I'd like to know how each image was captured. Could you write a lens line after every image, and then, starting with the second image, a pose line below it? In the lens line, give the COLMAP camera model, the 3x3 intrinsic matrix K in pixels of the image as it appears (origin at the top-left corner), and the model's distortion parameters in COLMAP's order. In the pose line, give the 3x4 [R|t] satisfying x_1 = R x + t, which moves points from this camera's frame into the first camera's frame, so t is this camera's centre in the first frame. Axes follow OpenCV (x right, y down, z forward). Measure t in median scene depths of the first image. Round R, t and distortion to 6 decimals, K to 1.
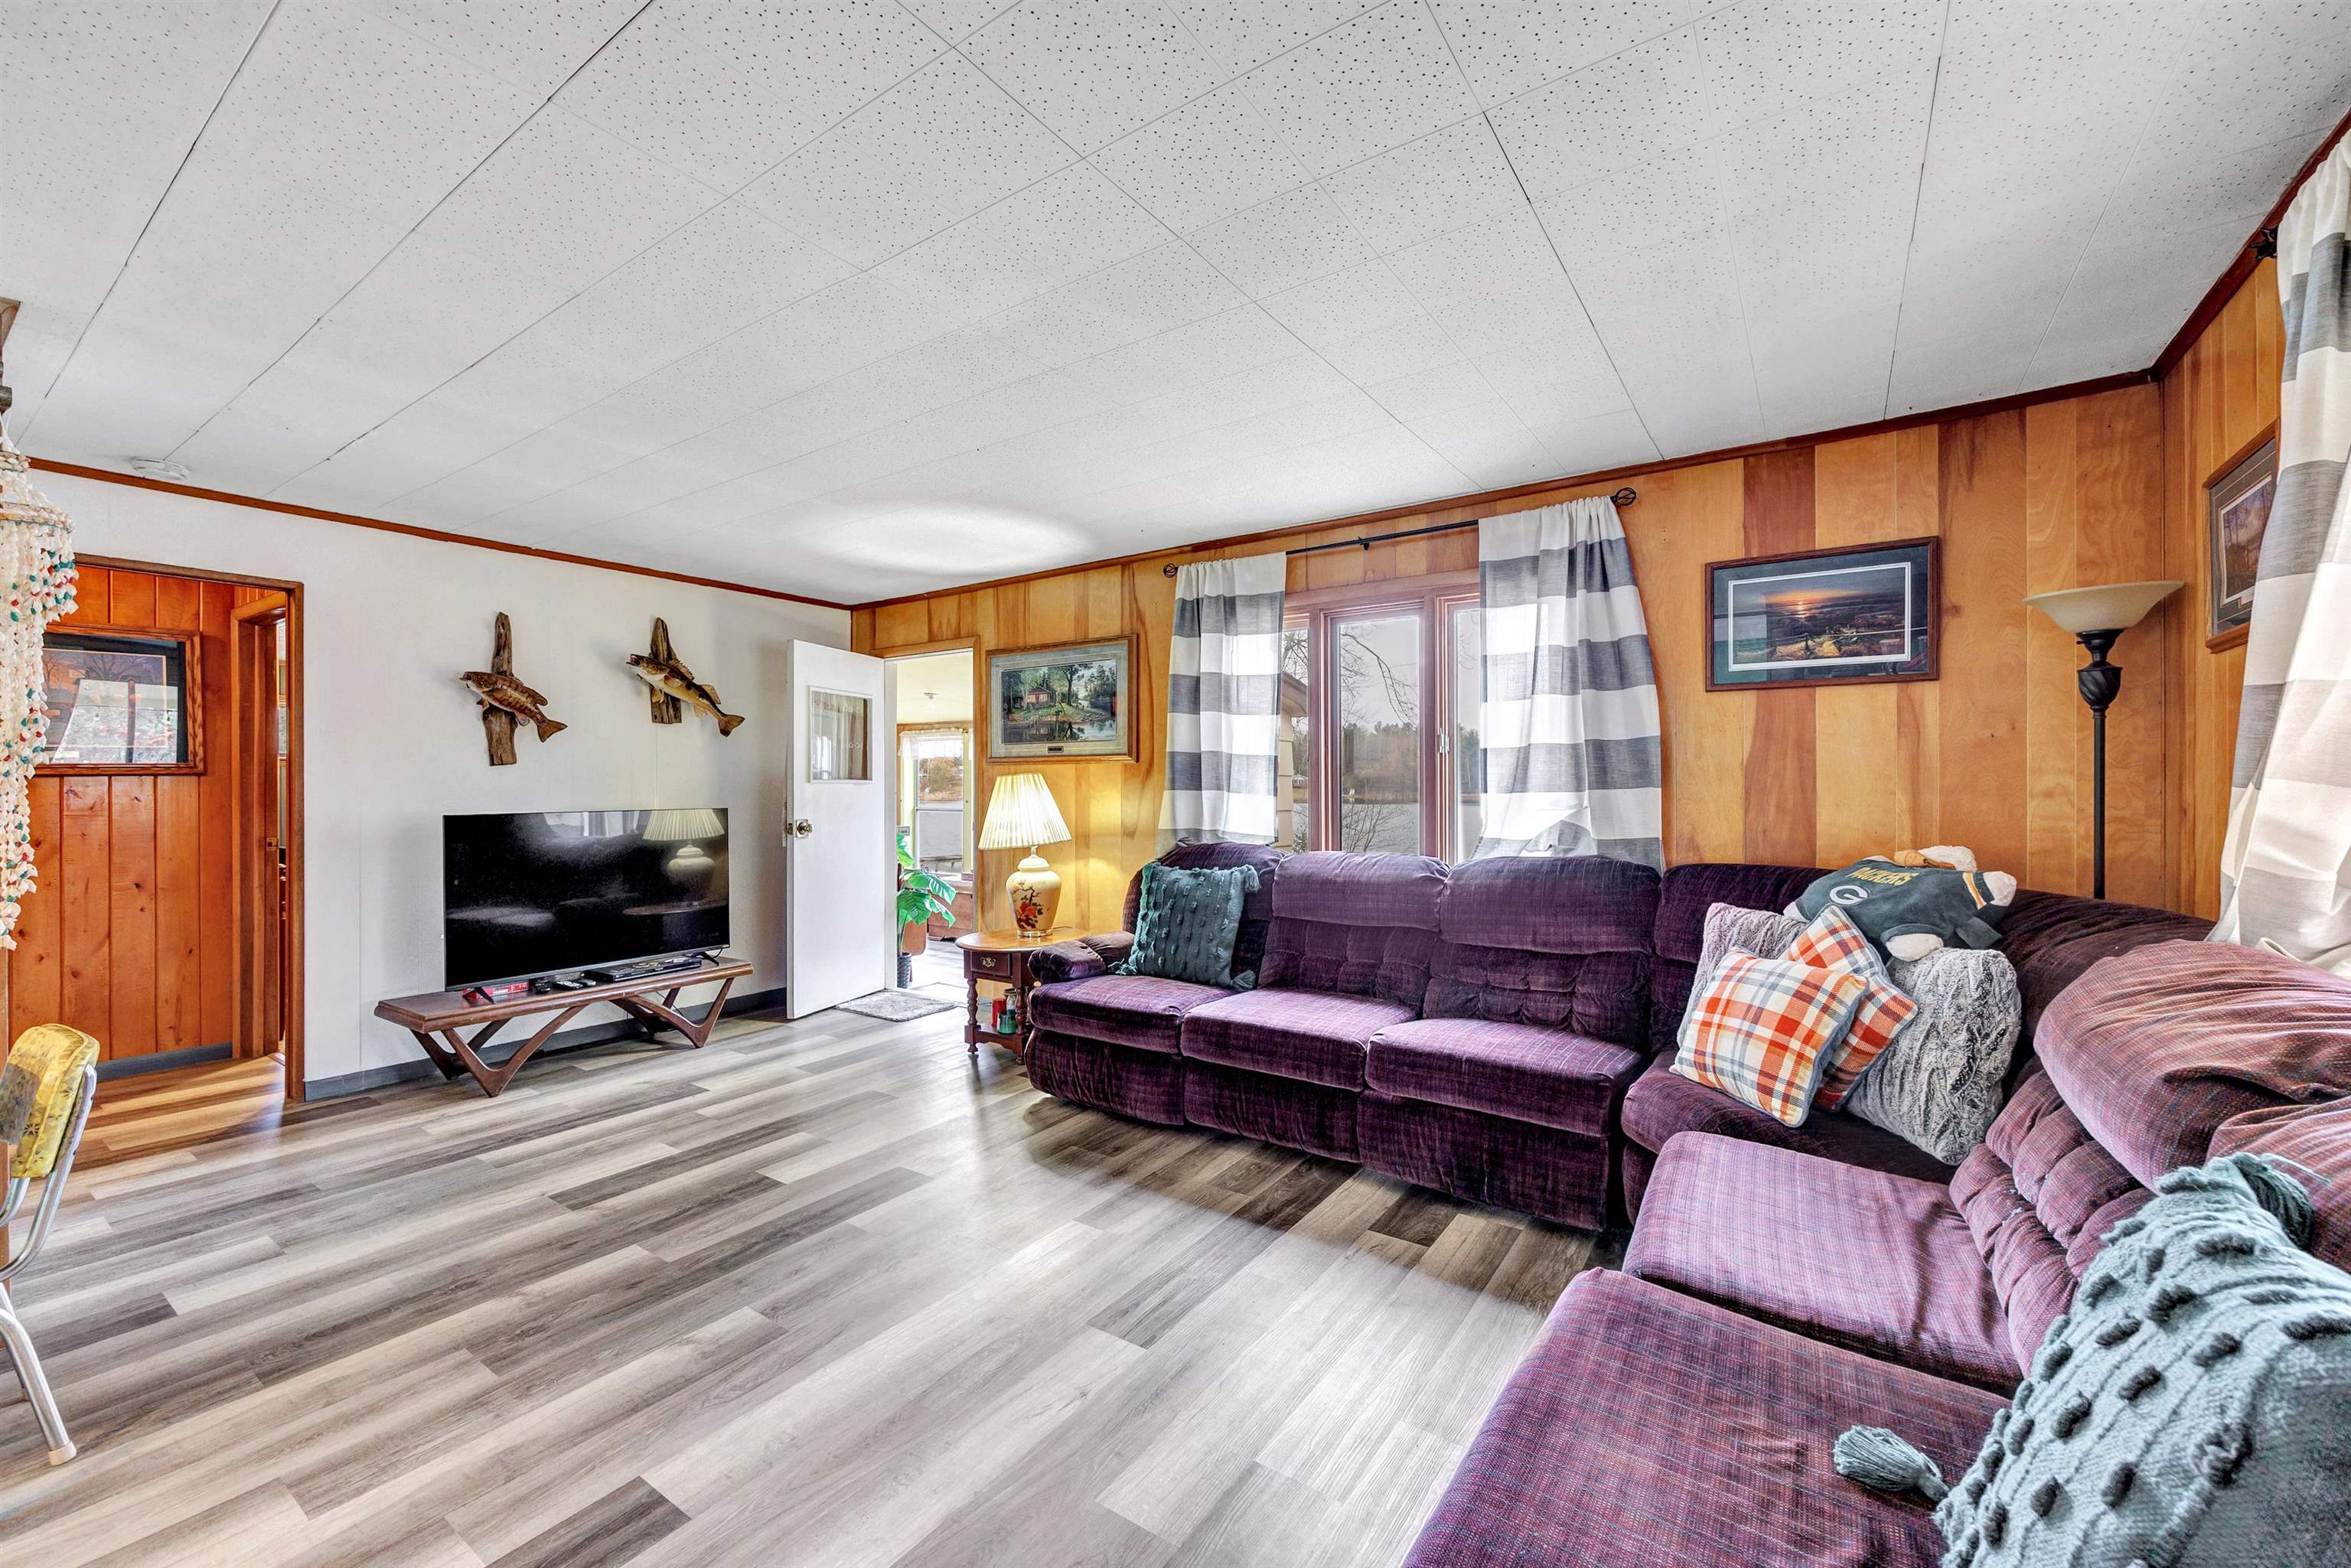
lens RADIAL K [[946.5, 0, 1175.5], [0, 946.5, 784.0], [0, 0, 1]] dist [-0.000519, 0.000308]
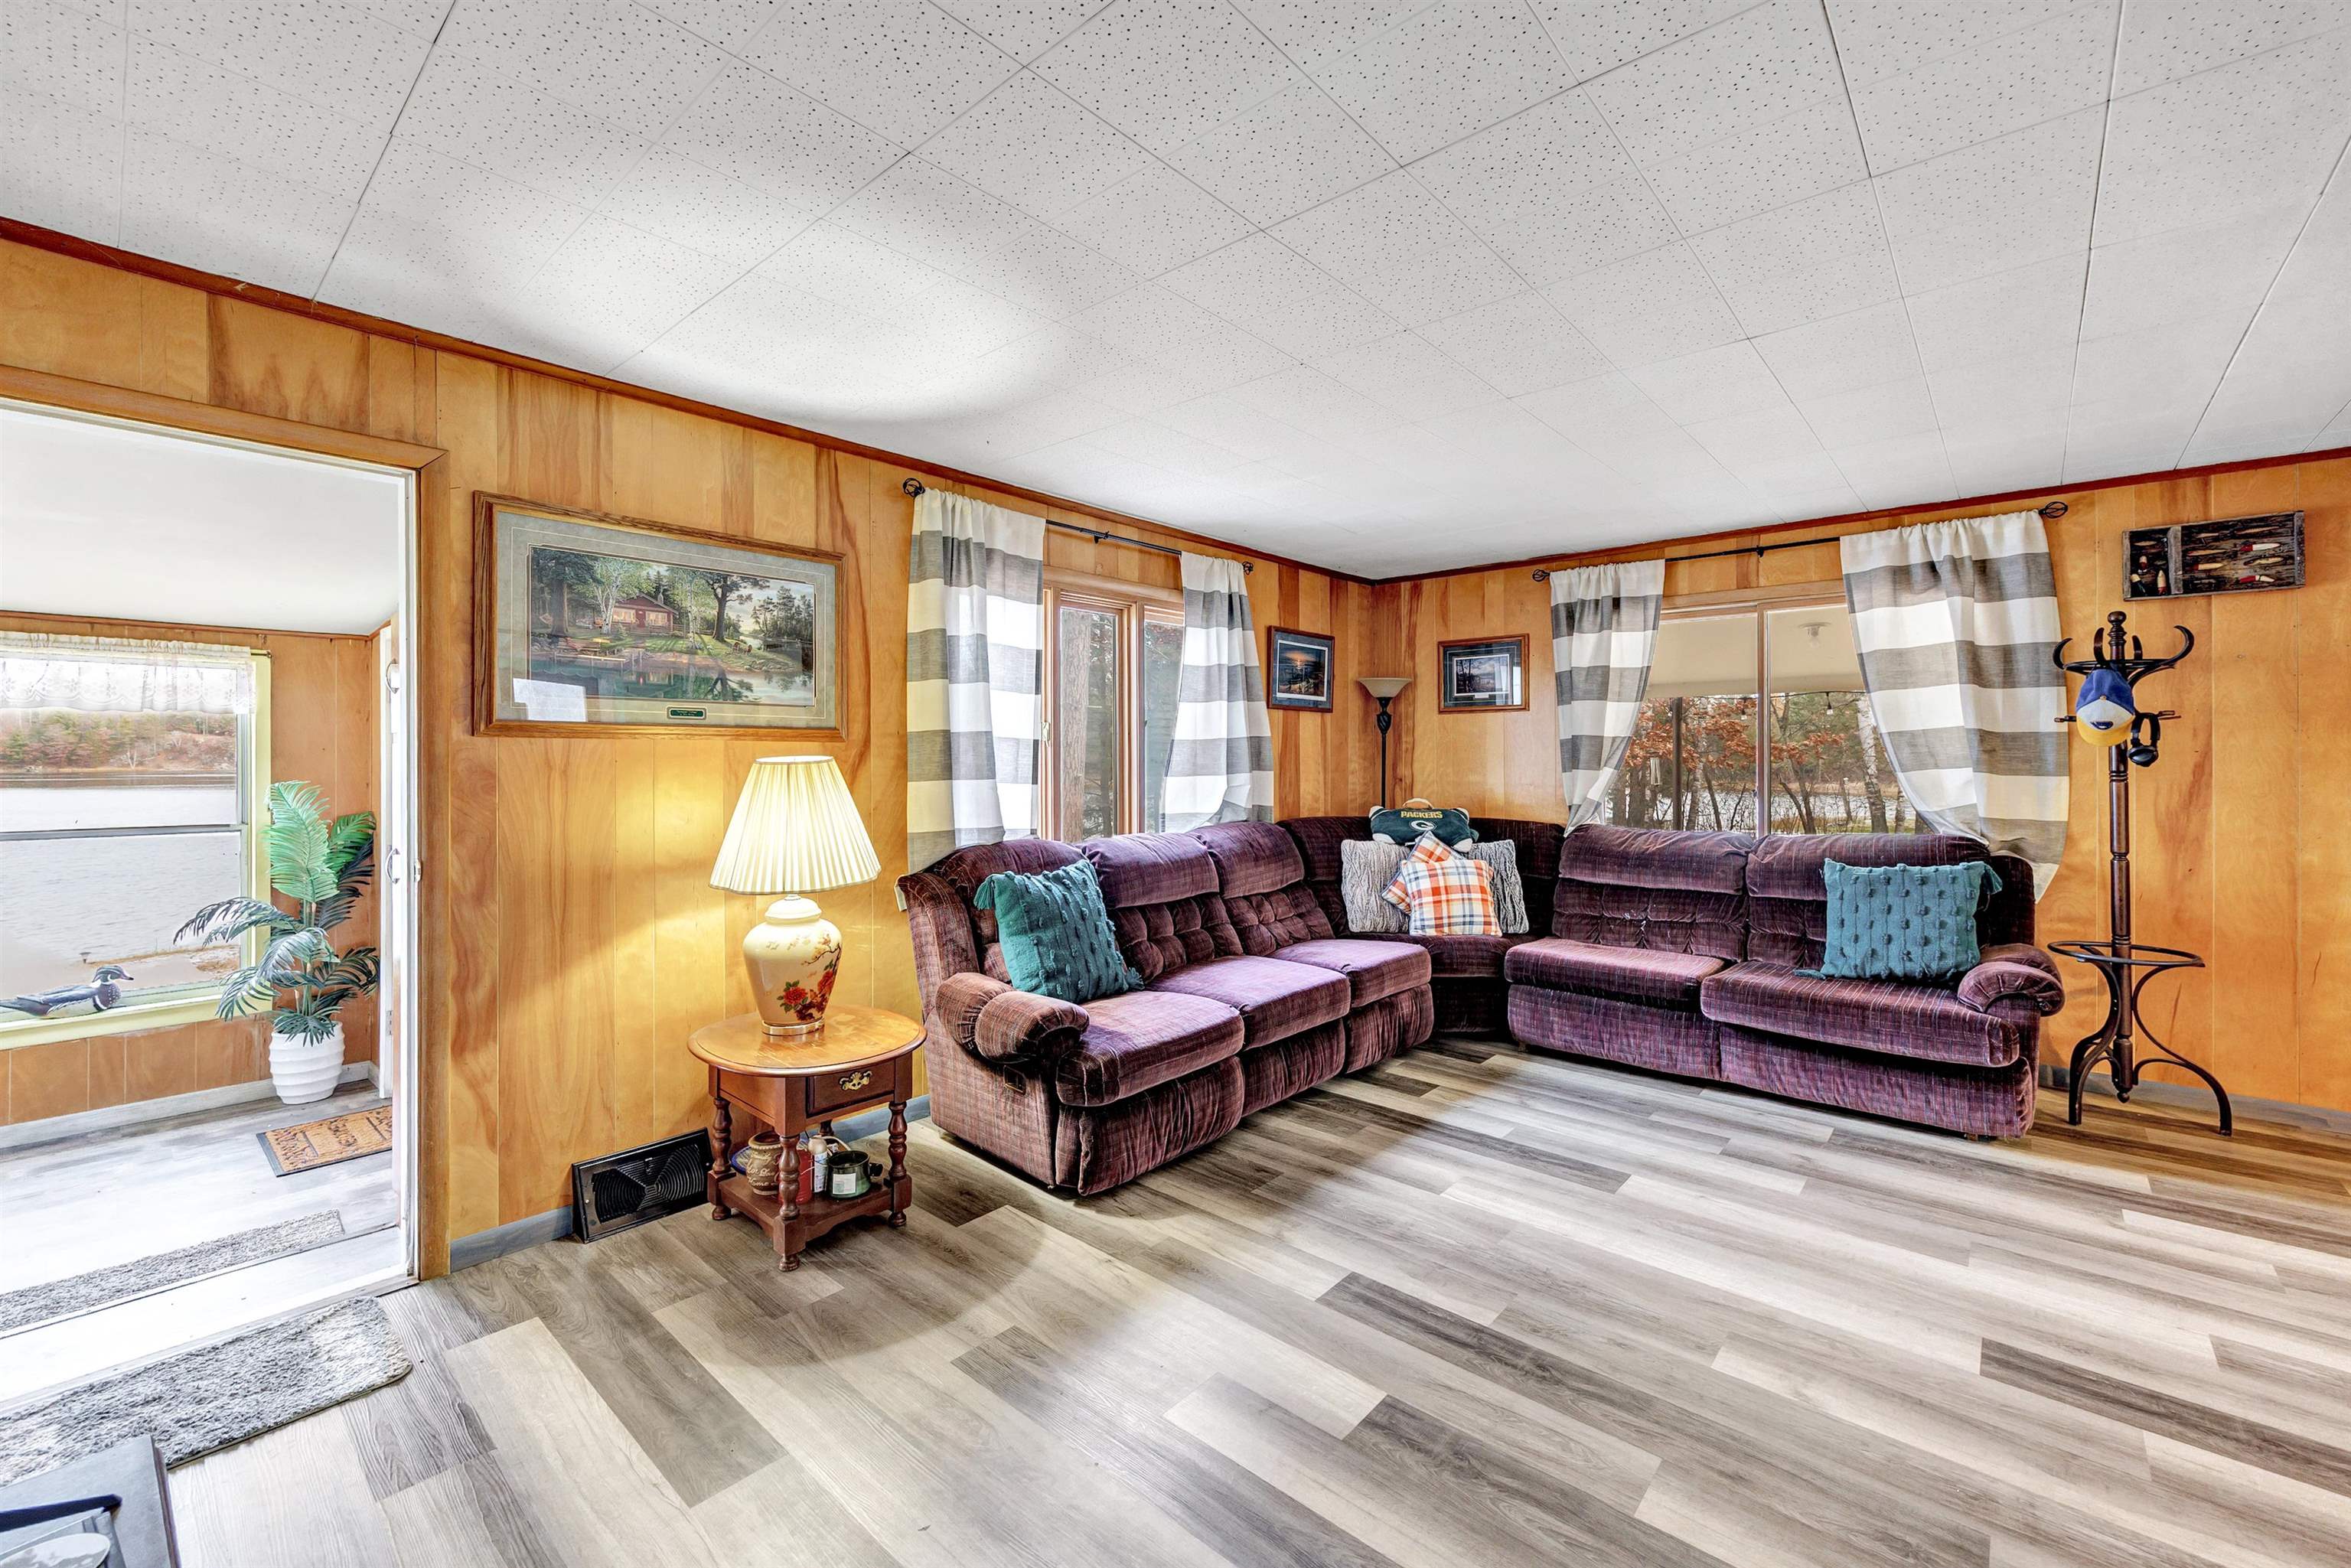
lens RADIAL K [[956.0, 0, 1123.4], [0, 956.0, 749.8], [0, 0, 1]] dist [-0.002354, -0.000230]
pose [[0.147097, 0.005880, 0.989105, -0.910672], [-0.007101, 0.999963, -0.004888, -0.018655], [-0.989097, -0.006304, 0.147133, 0.899657]]
